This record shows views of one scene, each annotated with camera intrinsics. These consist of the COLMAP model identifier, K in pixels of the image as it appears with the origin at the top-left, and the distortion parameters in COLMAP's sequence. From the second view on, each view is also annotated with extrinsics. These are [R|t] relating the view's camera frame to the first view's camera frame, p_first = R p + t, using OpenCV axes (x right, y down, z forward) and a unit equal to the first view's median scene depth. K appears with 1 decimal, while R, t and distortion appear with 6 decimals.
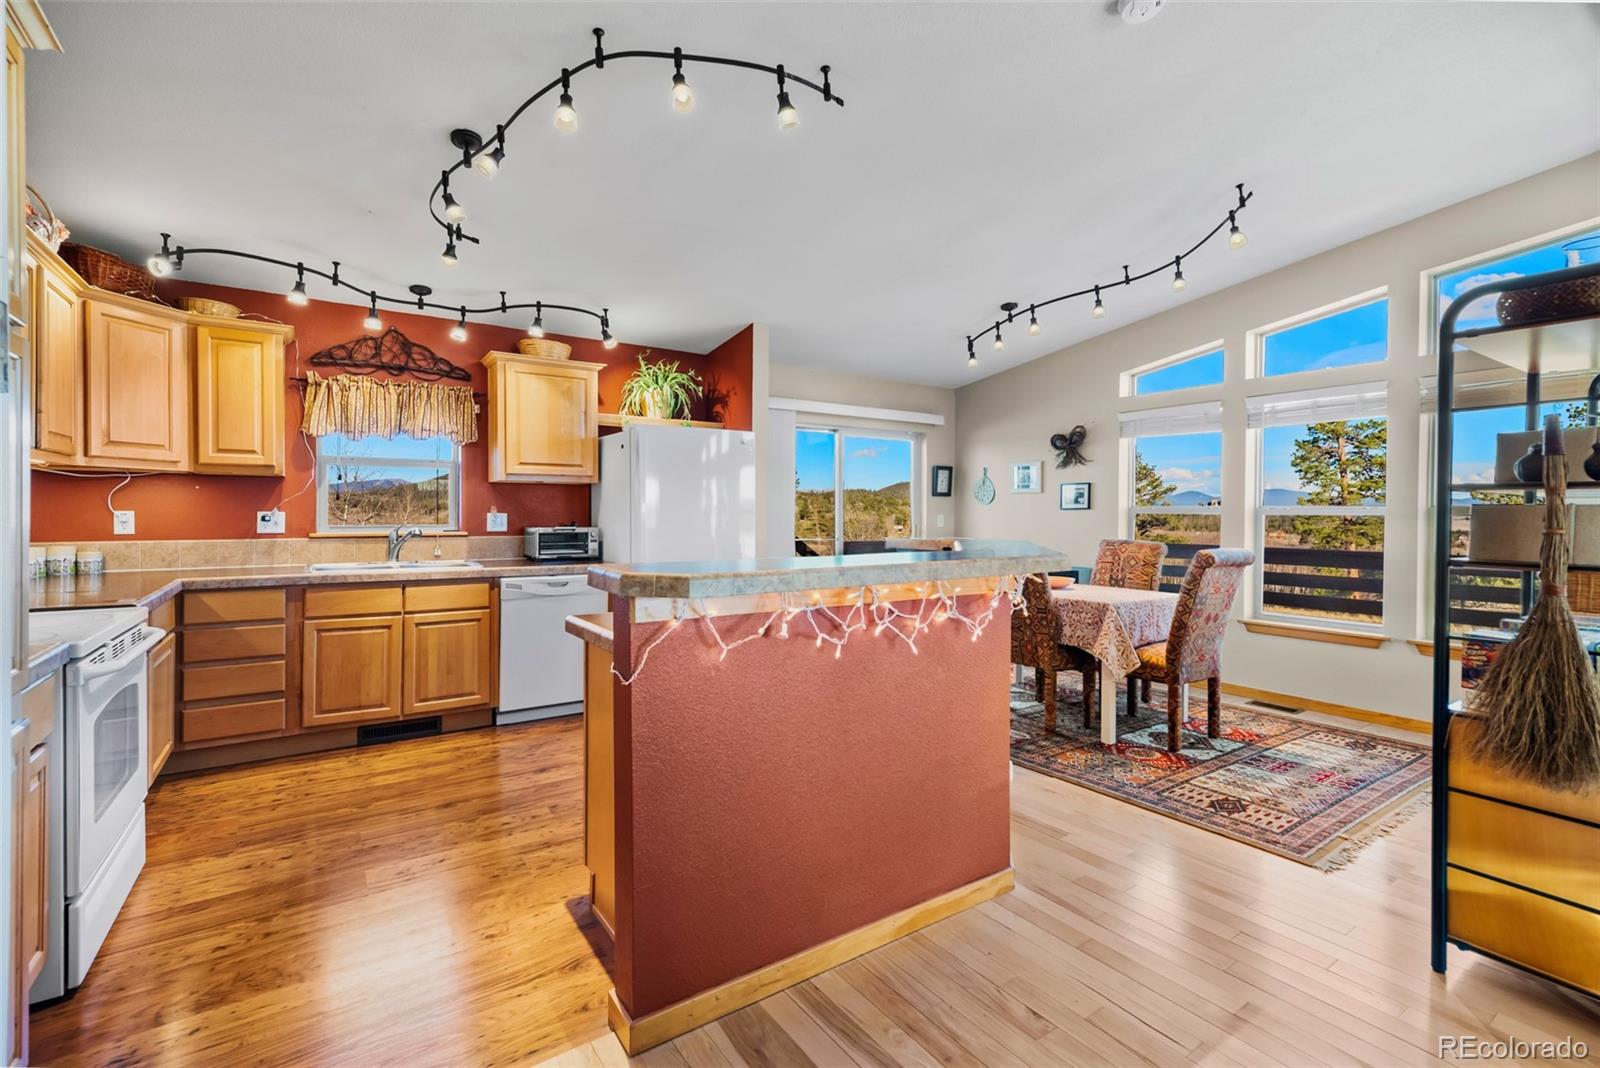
lens RADIAL K [[691.1, 0, 800.8], [0, 691.1, 523.4], [0, 0, 1]] dist [0.005108, 0.000558]
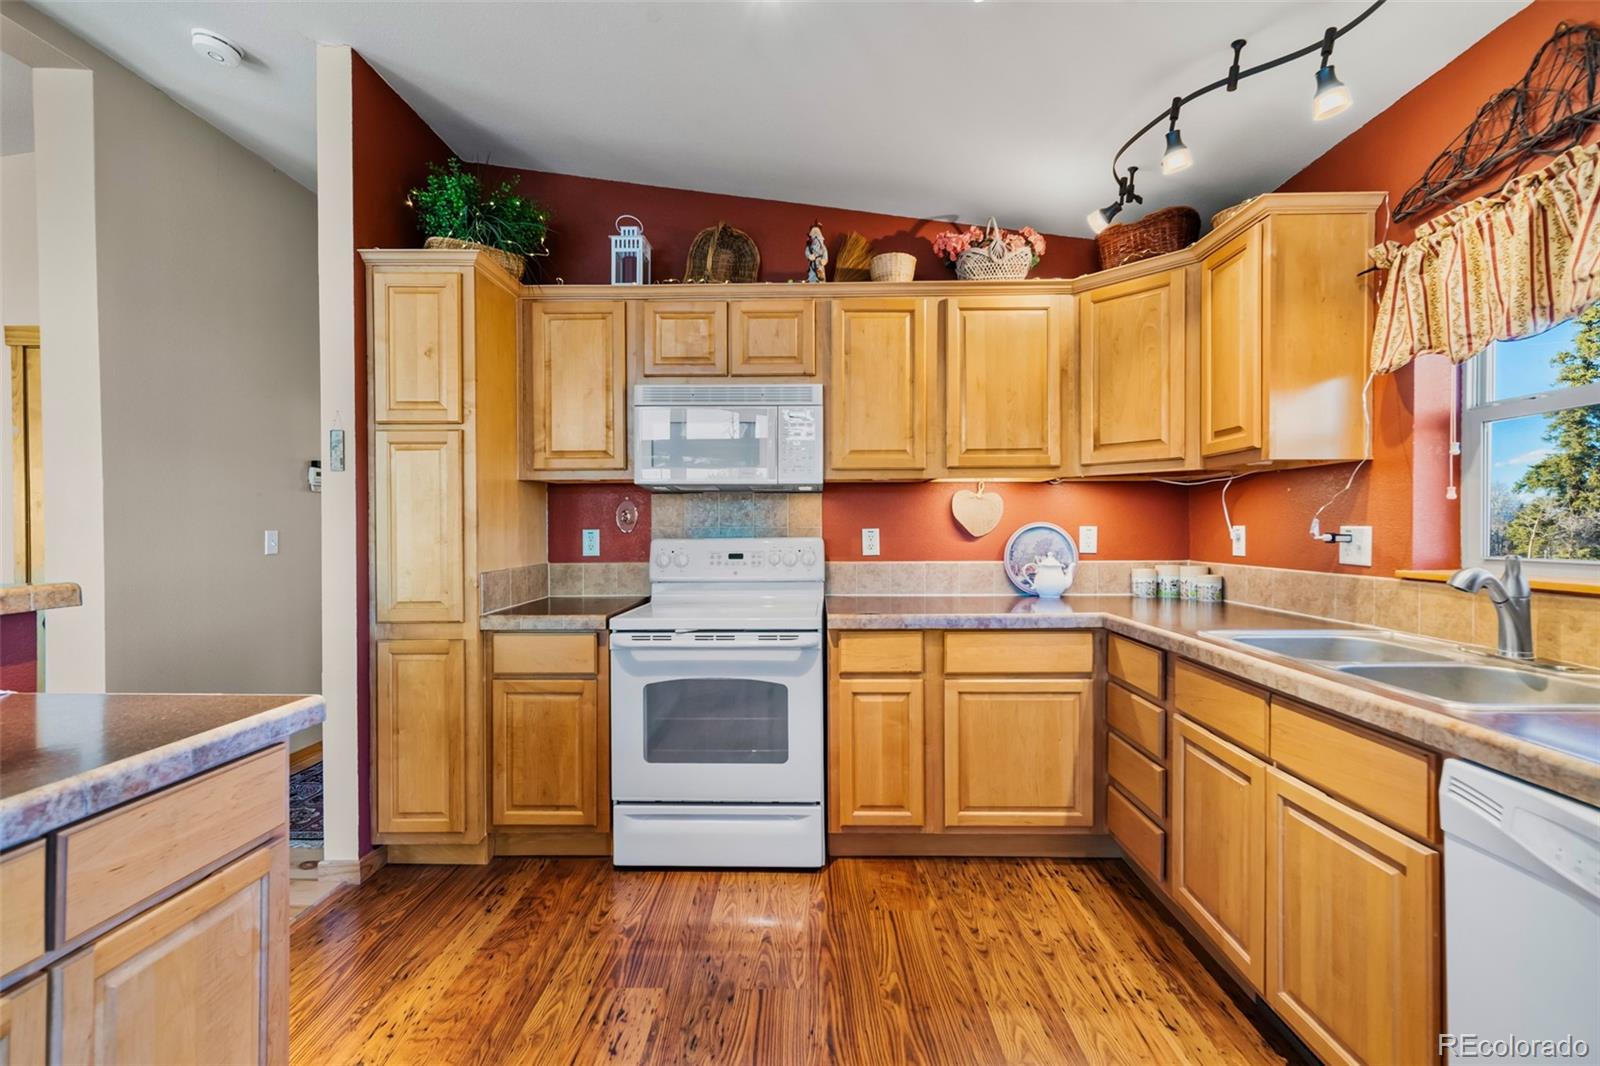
lens RADIAL K [[691.1, 0, 790.5], [0, 691.1, 528.4], [0, 0, 1]] dist [0.005108, 0.000558]
pose [[-0.588112, -0.003049, -0.808774, -0.055052], [-0.006853, 0.999976, 0.001214, -0.013825], [0.808750, 0.006257, -0.588119, 1.085924]]
